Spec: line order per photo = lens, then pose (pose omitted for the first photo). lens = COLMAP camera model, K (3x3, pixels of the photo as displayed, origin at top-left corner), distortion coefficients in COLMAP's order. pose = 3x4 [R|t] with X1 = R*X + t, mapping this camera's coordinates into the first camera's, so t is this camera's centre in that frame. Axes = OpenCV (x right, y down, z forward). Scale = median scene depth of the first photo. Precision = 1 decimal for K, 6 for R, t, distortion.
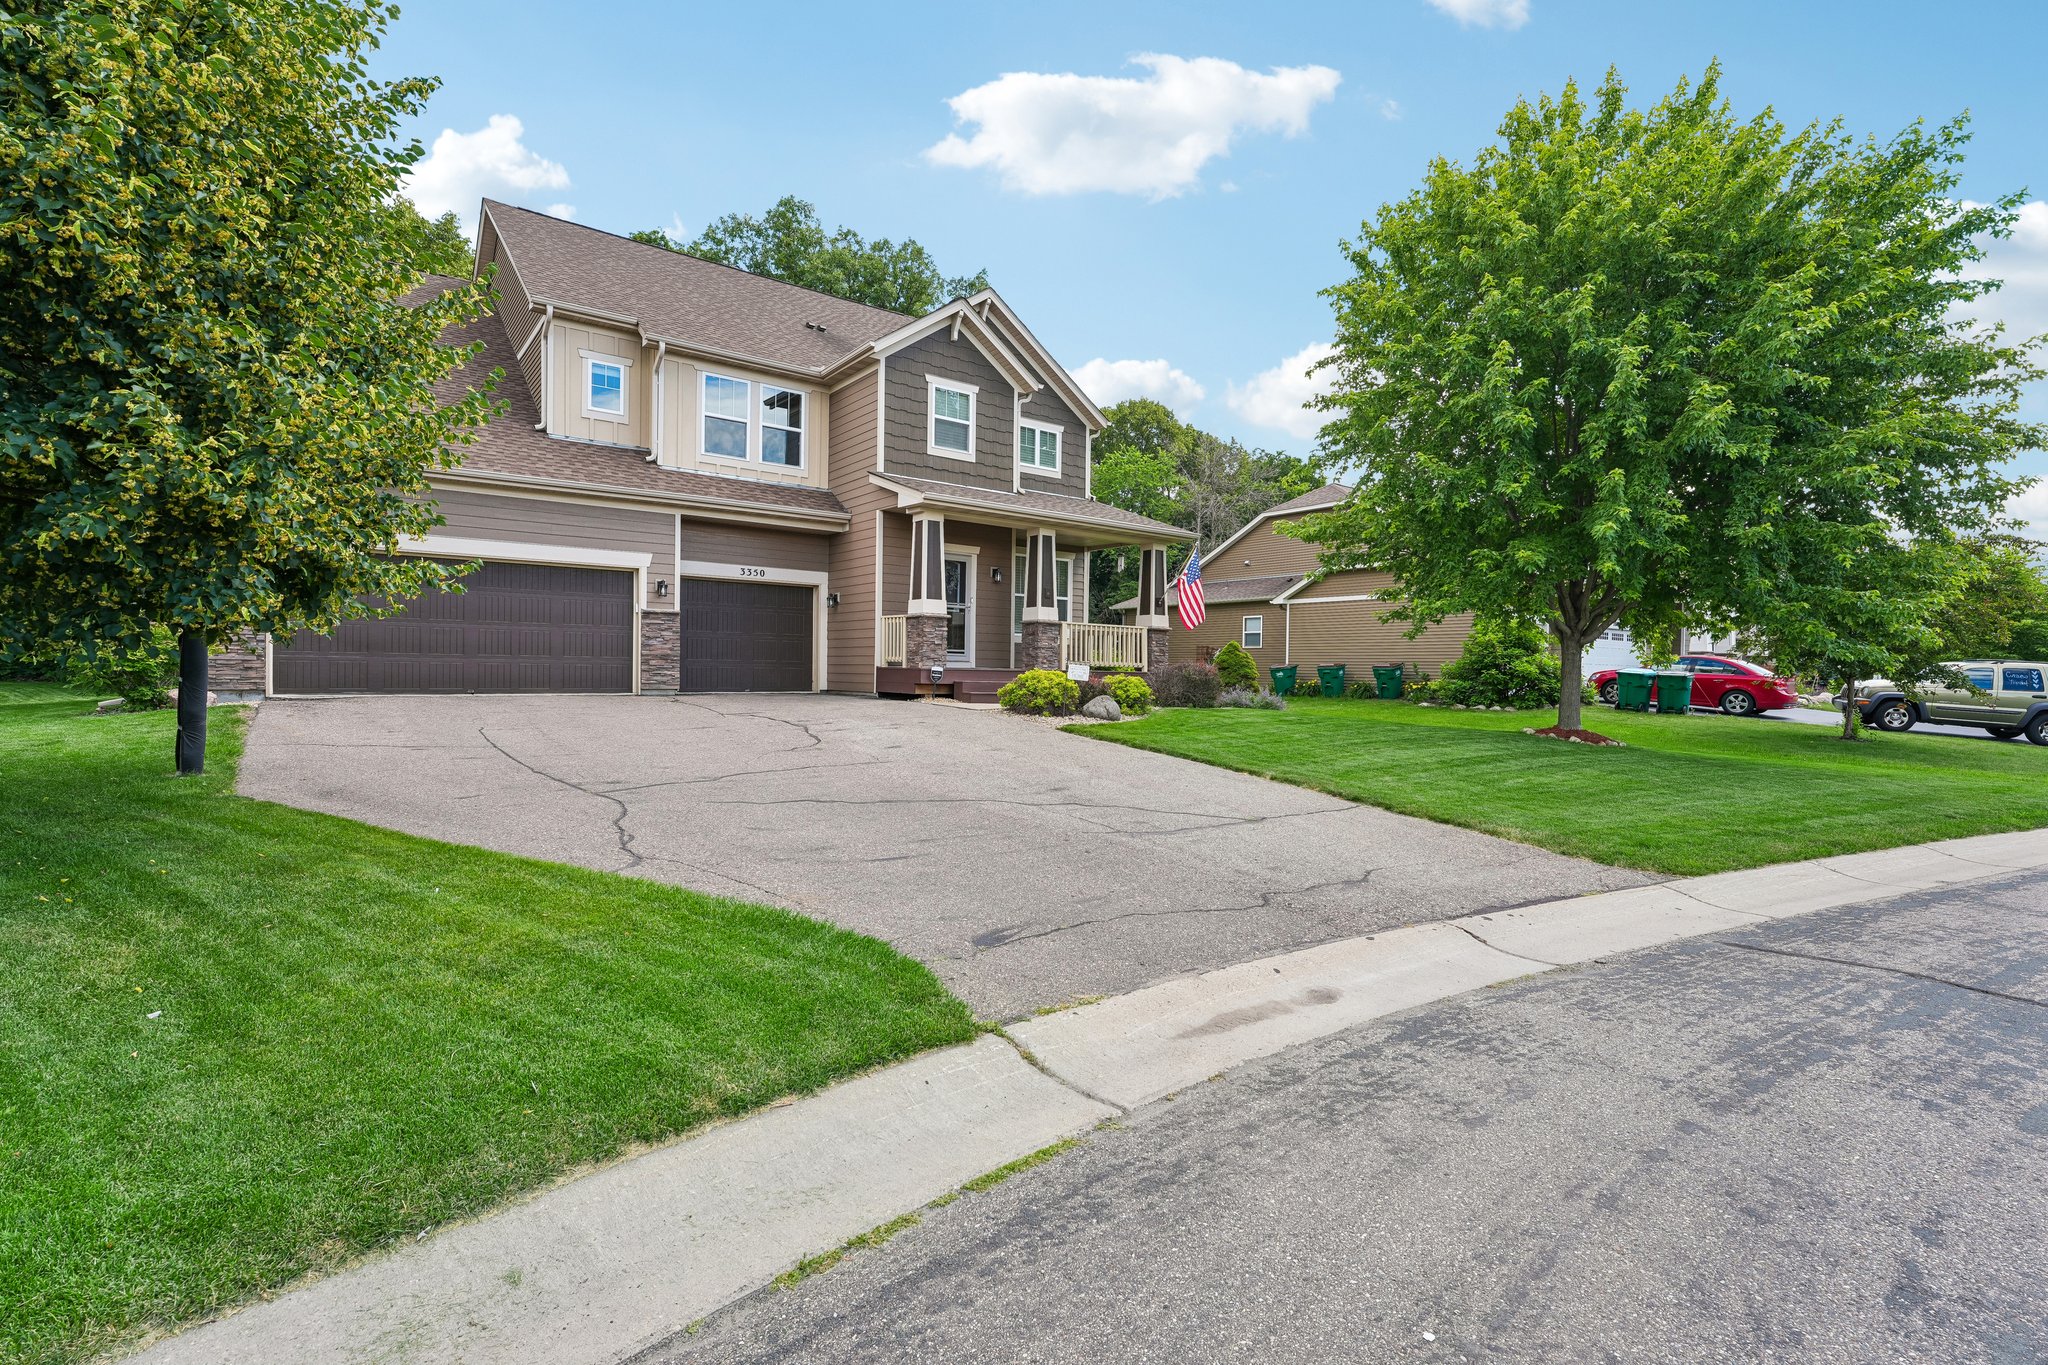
lens RADIAL K [[946.8, 0, 1039.3], [0, 946.8, 688.2], [0, 0, 1]] dist [-0.000397, -0.000272]
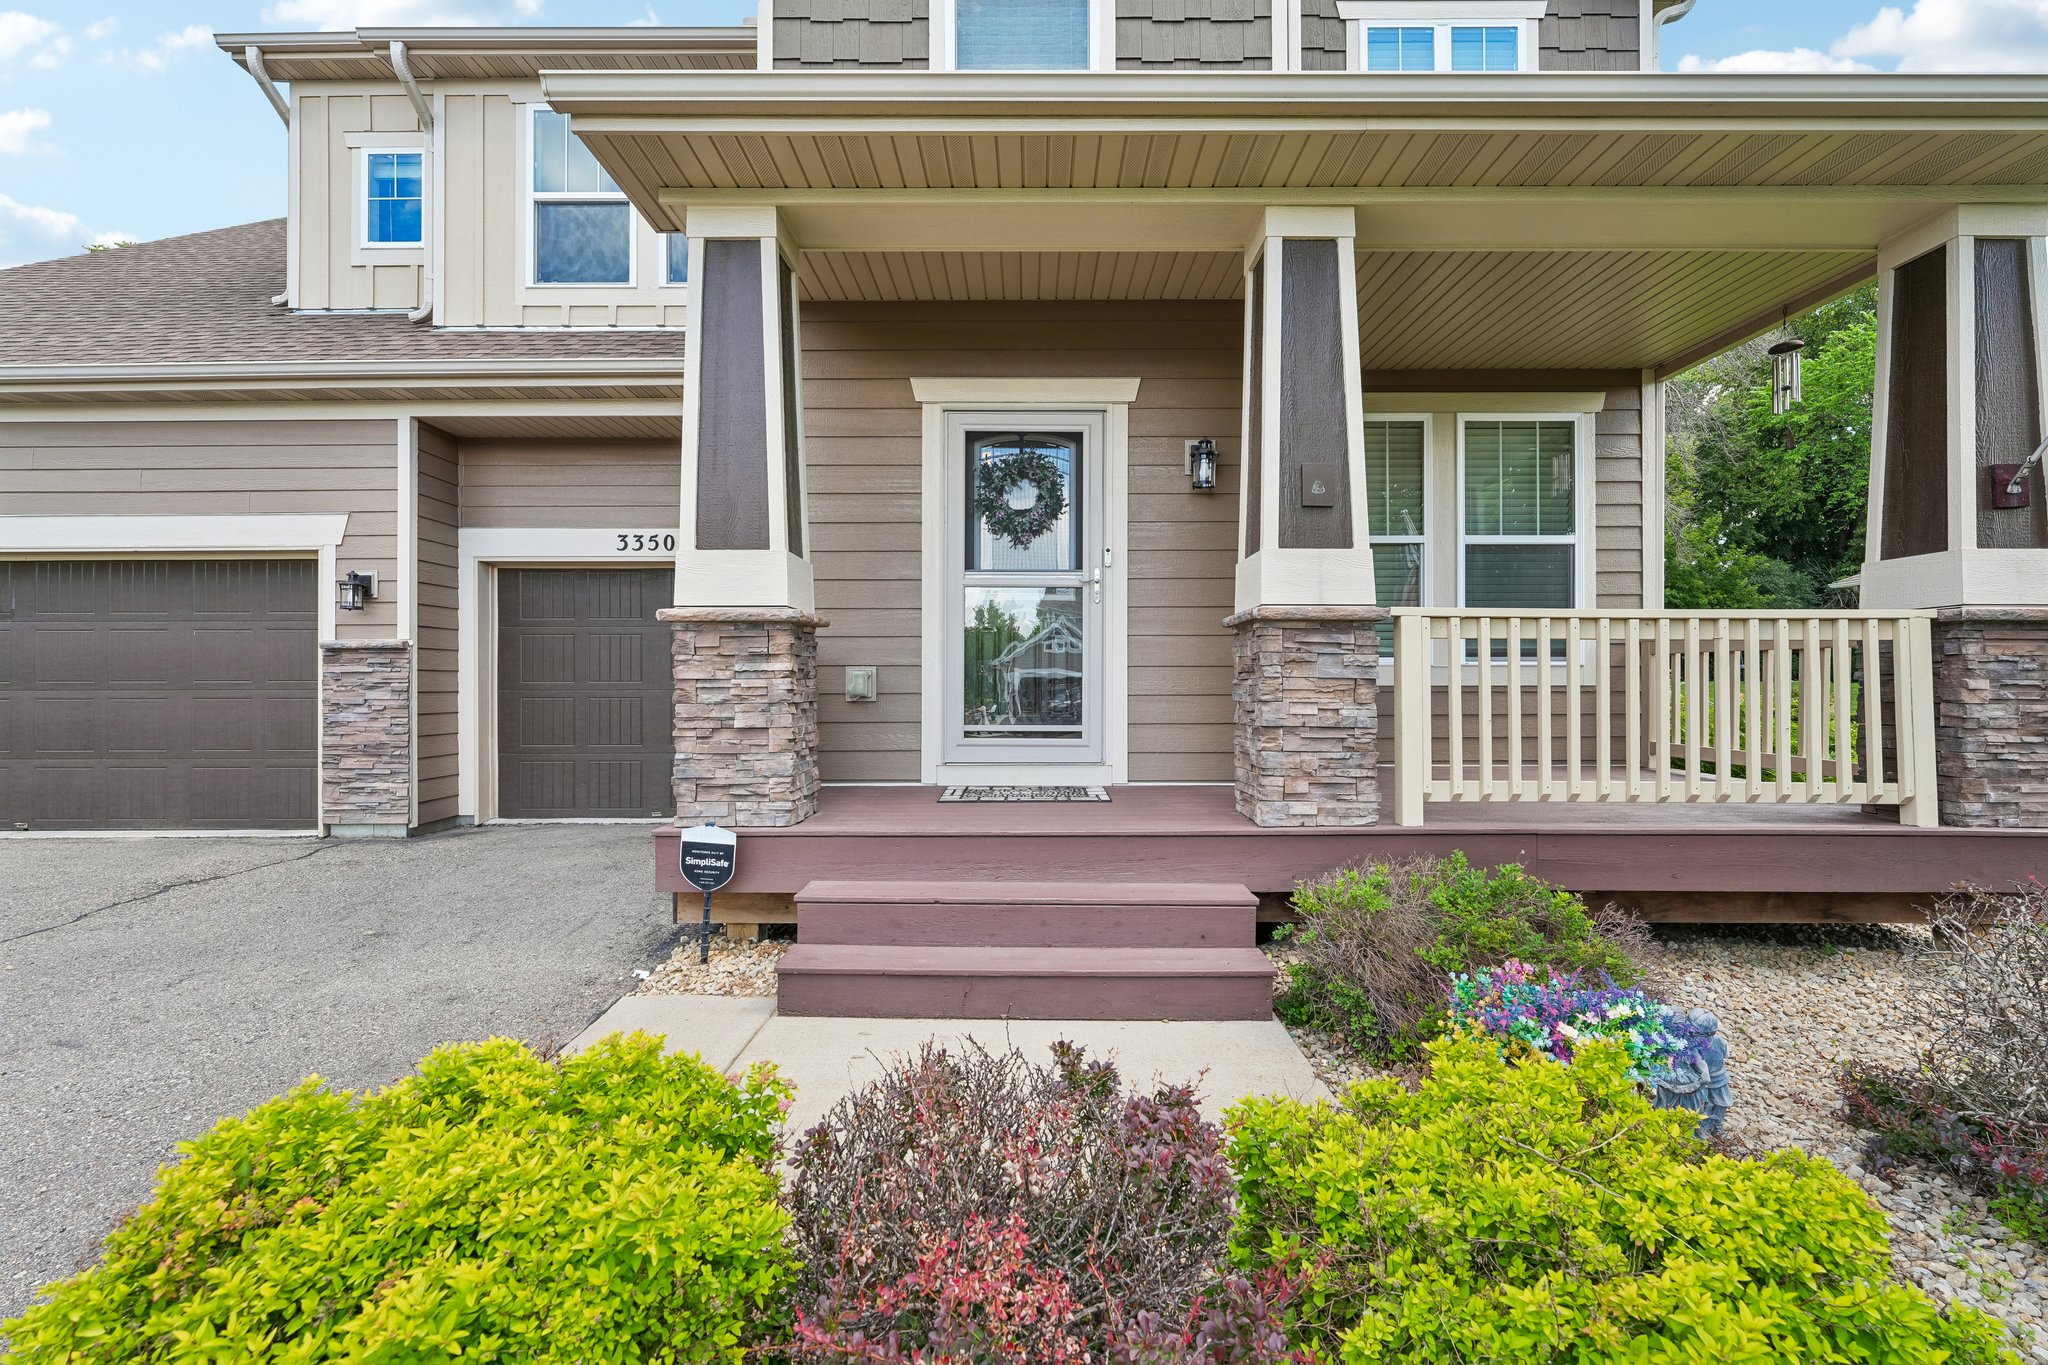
lens RADIAL K [[914.6, 0, 1024.0], [0, 914.6, 682.5], [0, 0, 1]] dist [-0.001410, -0.000113]
pose [[0.784544, -0.017509, -0.619826, 0.096509], [0.002323, 0.999677, -0.025298, -0.051968], [0.620068, 0.018407, 0.784332, 0.850956]]
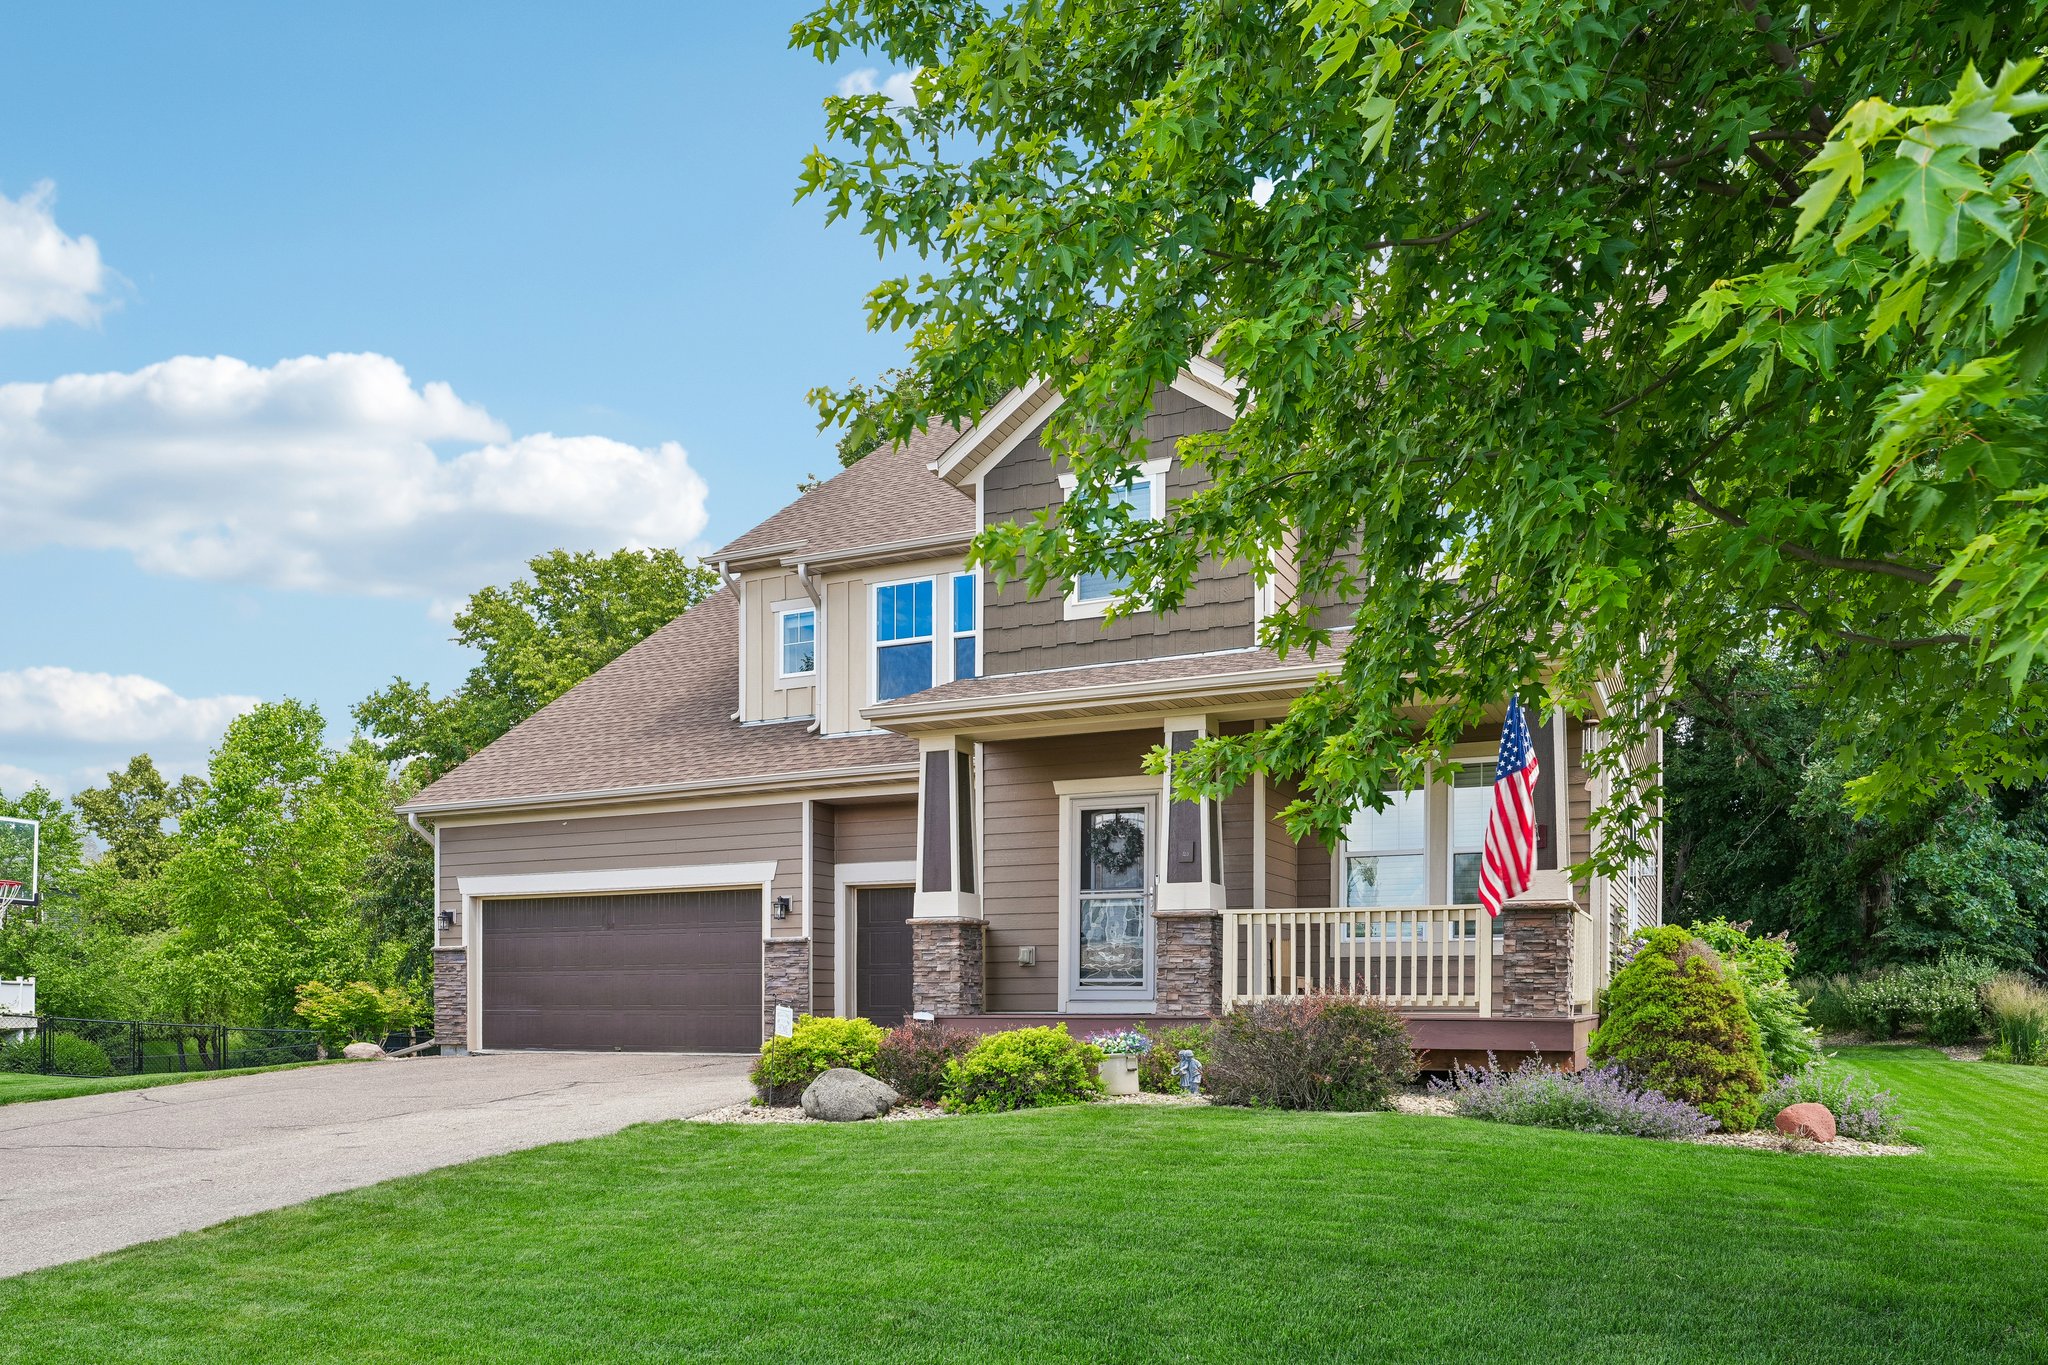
lens RADIAL K [[1504.7, 0, 1026.7], [0, 1504.7, 1027.6], [0, 0, 1]] dist [0.002428, -0.002456]
pose [[0.451237, -0.003685, -0.892397, 0.694386], [-0.010069, 0.999907, -0.009220, -0.006095], [0.892347, 0.013146, 0.451158, 0.642893]]
